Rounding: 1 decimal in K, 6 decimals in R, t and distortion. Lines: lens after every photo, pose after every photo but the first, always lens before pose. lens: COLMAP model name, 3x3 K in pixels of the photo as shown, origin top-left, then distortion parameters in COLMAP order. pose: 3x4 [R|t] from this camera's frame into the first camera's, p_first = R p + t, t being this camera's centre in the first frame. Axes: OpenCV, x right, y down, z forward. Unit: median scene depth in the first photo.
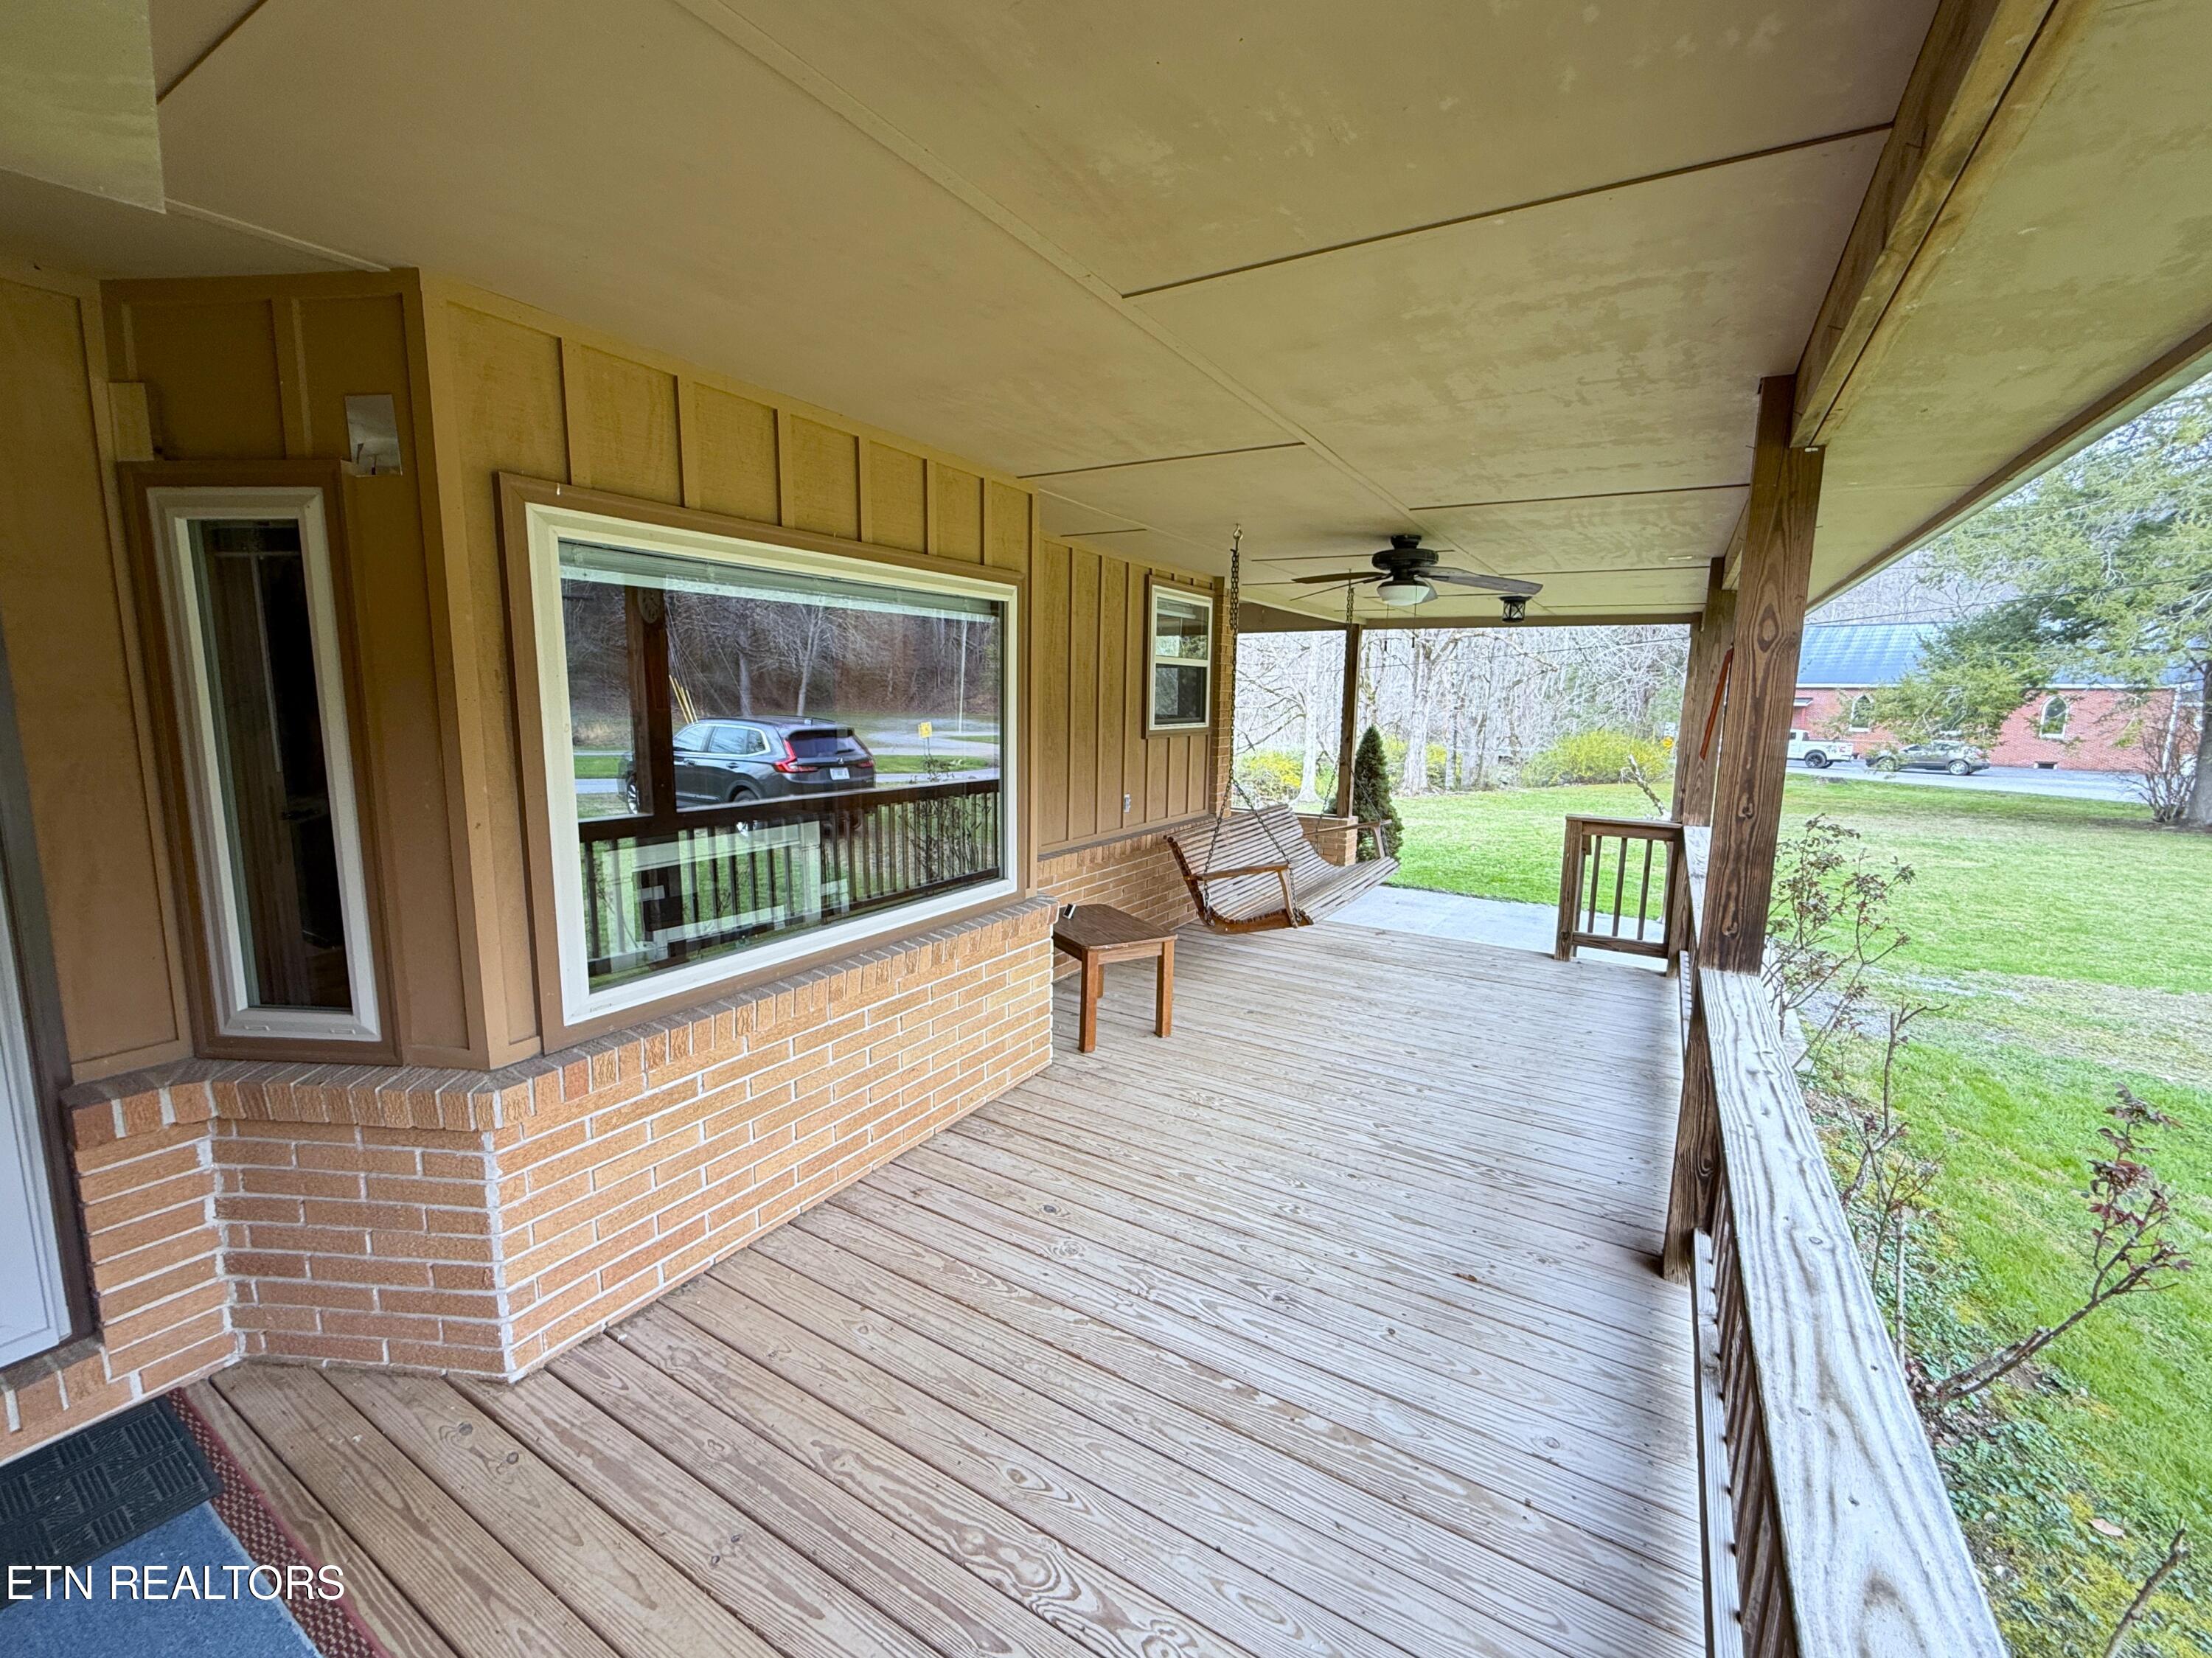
lens RADIAL K [[916.0, 0, 1099.4], [0, 916.0, 827.4], [0, 0, 1]] dist [-0.000916, 0.000145]
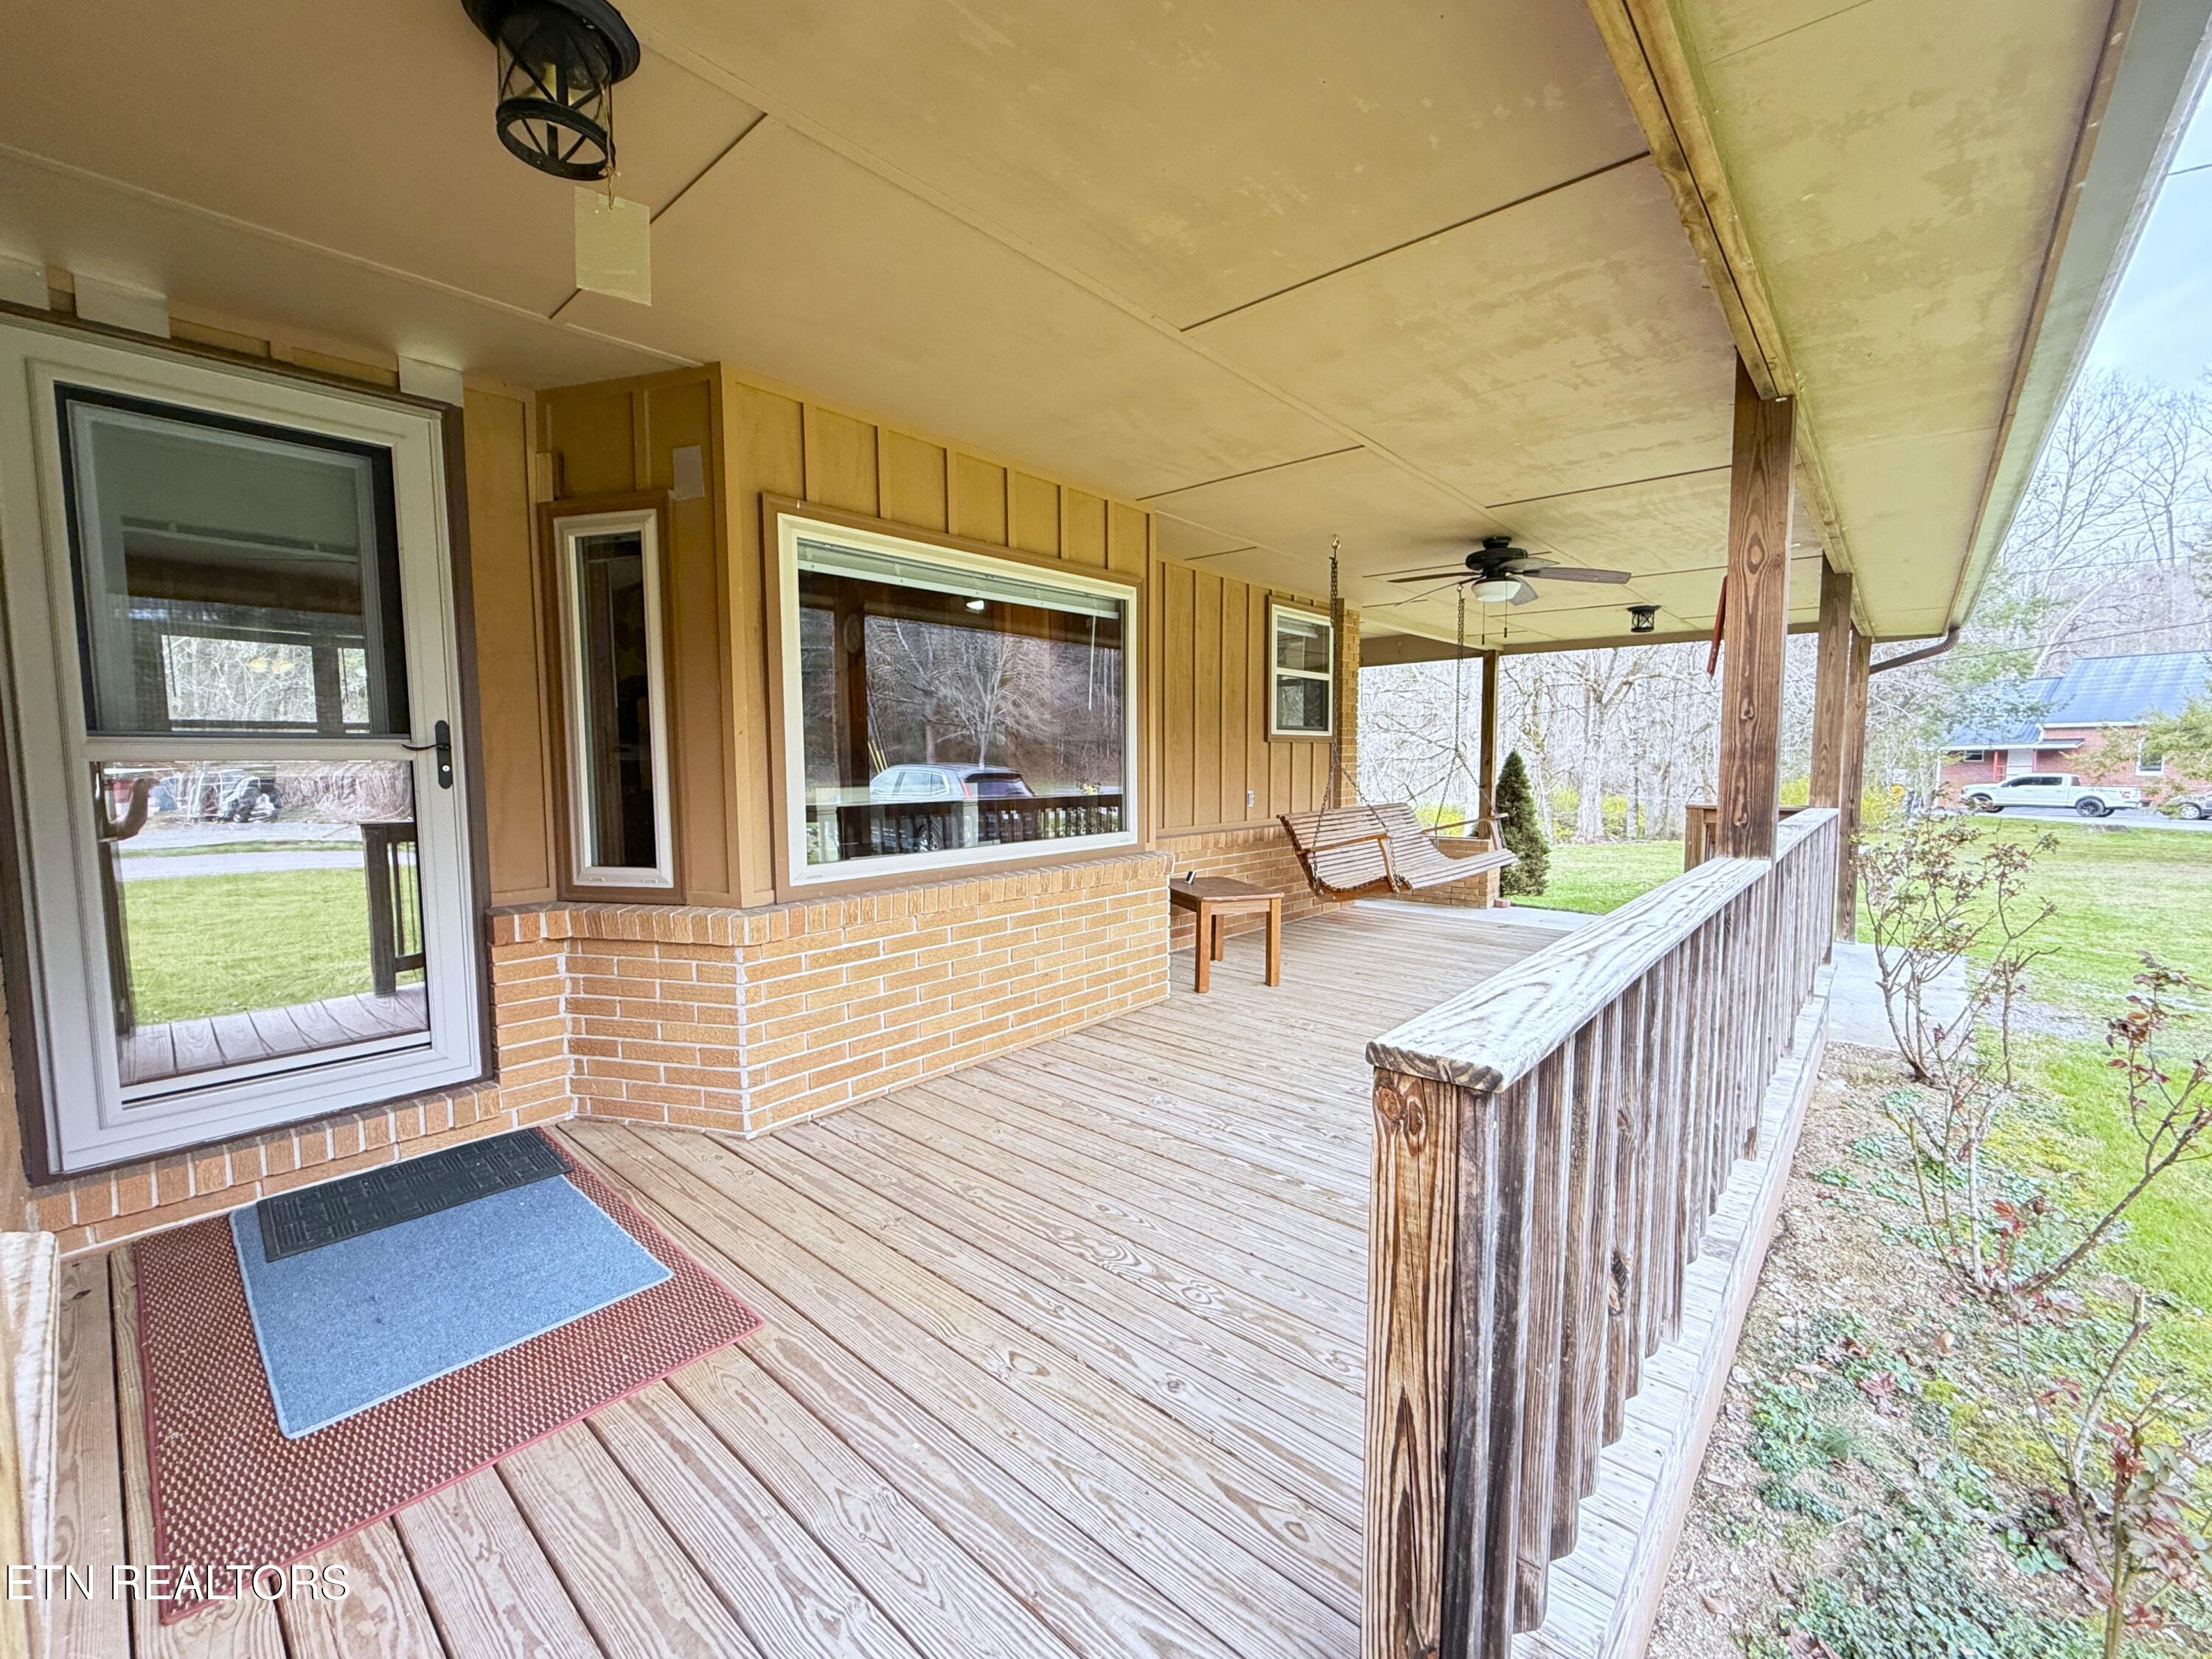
lens RADIAL K [[900.3, 0, 1099.1], [0, 900.3, 828.7], [0, 0, 1]] dist [-0.001583, 0.000559]
pose [[0.983431, -0.007117, -0.181141, 0.108935], [-0.005567, 0.997572, -0.069419, 0.200212], [0.181195, 0.069277, 0.981004, -0.228859]]
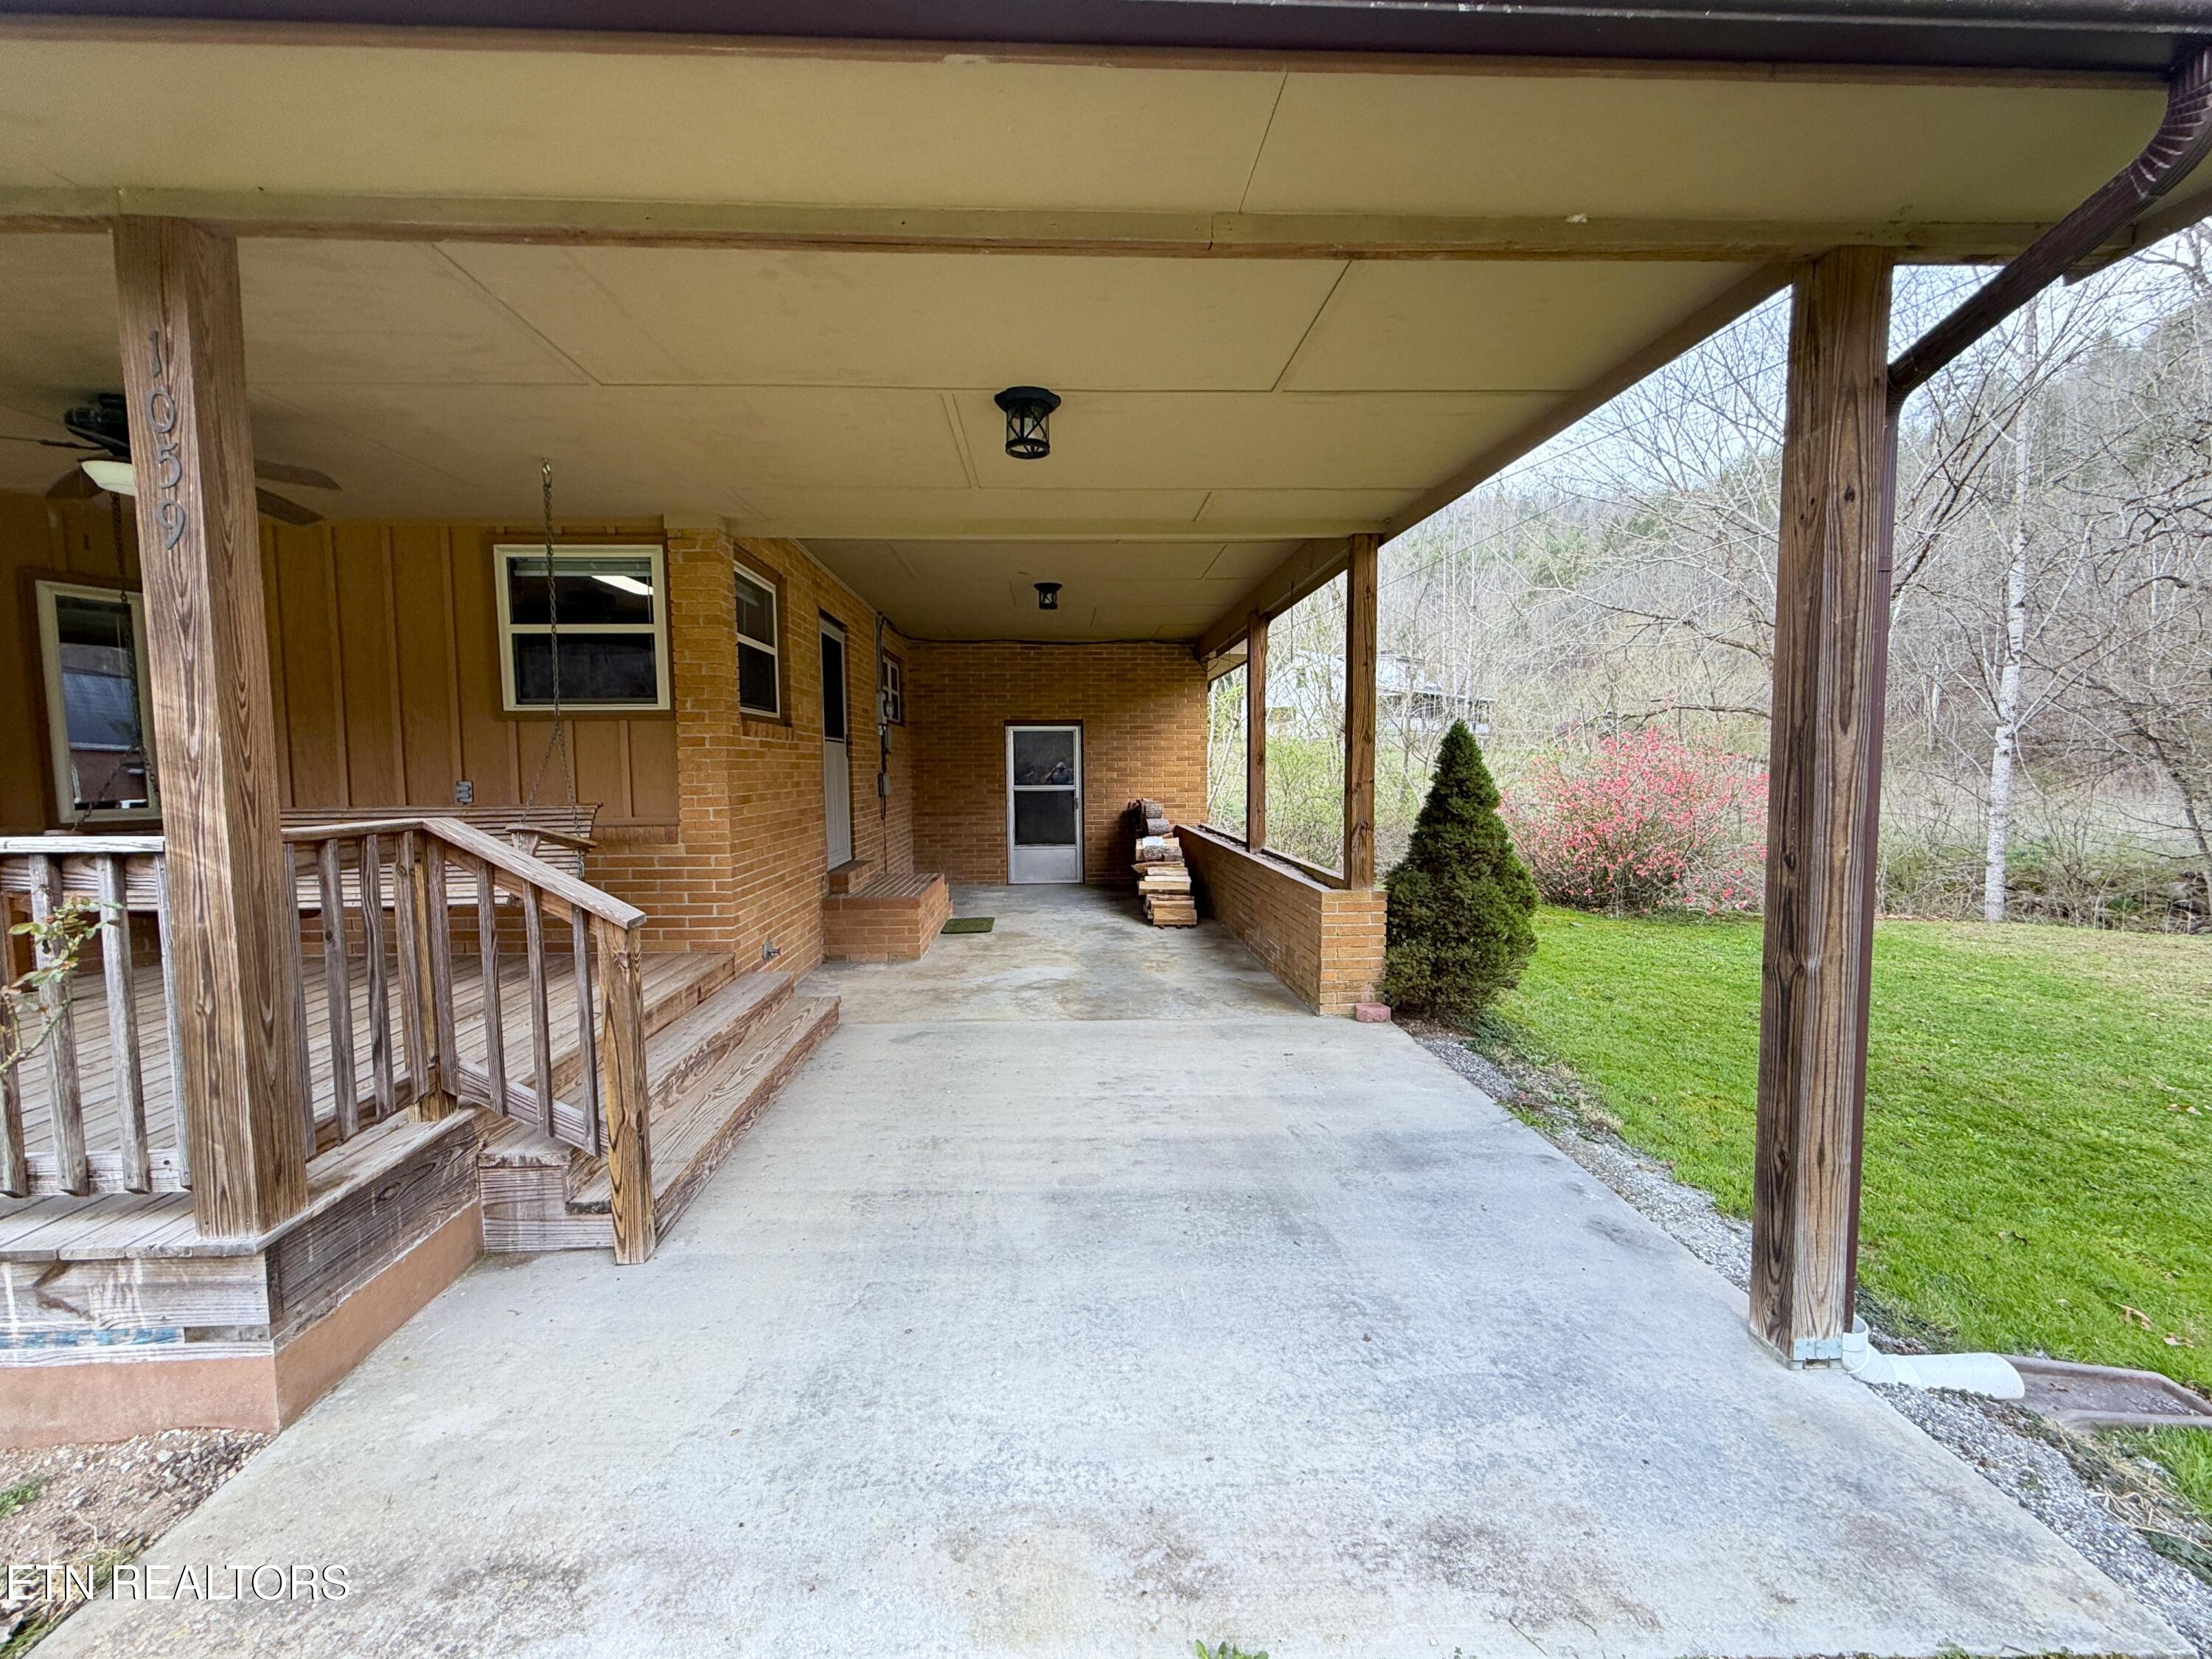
lens RADIAL K [[900.3, 0, 1099.1], [0, 900.3, 828.7], [0, 0, 1]] dist [-0.001583, 0.000559]
pose [[0.561943, 0.035779, -0.826402, 2.601673], [-0.108251, 0.993653, -0.030589, -0.062035], [0.820062, 0.106648, 0.562249, 2.356024]]
